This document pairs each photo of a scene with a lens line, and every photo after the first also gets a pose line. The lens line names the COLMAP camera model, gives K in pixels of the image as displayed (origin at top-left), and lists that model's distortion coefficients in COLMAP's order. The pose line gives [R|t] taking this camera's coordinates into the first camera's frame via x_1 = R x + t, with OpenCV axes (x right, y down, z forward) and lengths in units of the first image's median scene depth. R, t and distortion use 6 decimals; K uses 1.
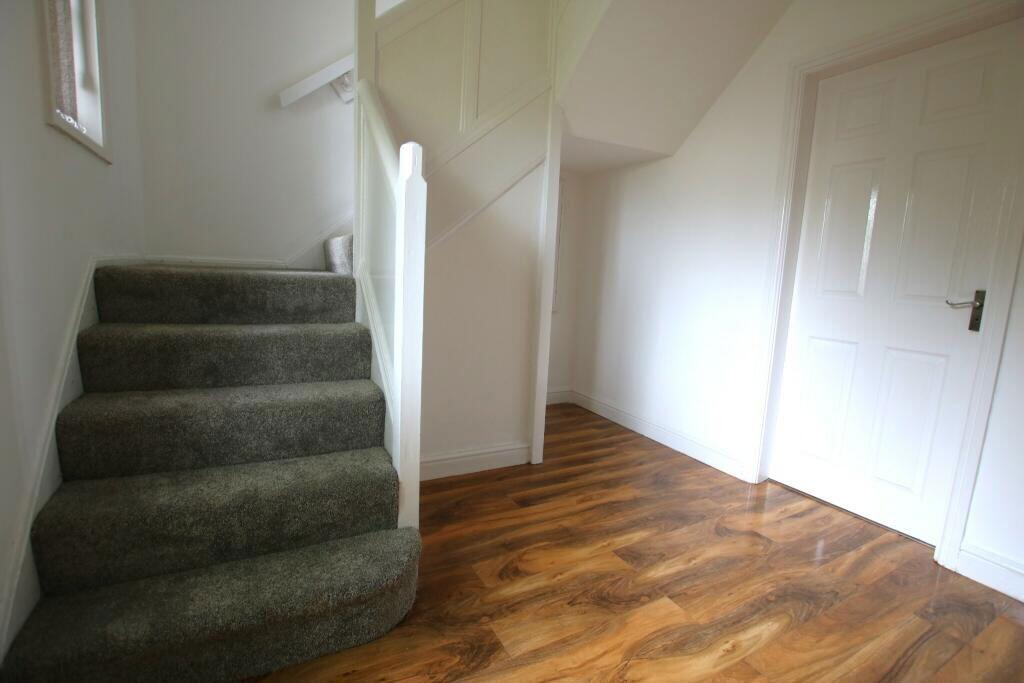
lens RADIAL K [[474.2, 0, 508.9], [0, 474.2, 335.0], [0, 0, 1]] dist [0.002852, 0.000227]
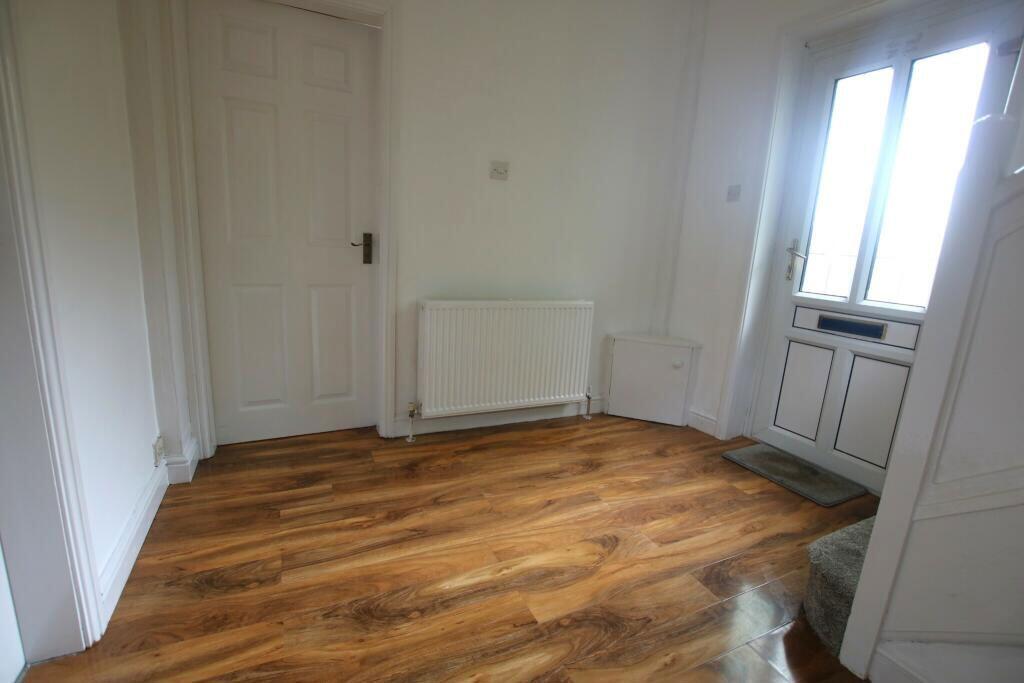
lens RADIAL K [[477.5, 0, 516.9], [0, 477.5, 347.6], [0, 0, 1]] dist [-0.027764, 0.000082]
pose [[-0.992399, -0.122662, 0.009892, 0.458842], [-0.111418, 0.929738, 0.350962, -0.231021], [-0.052247, 0.347192, -0.936338, 1.765678]]
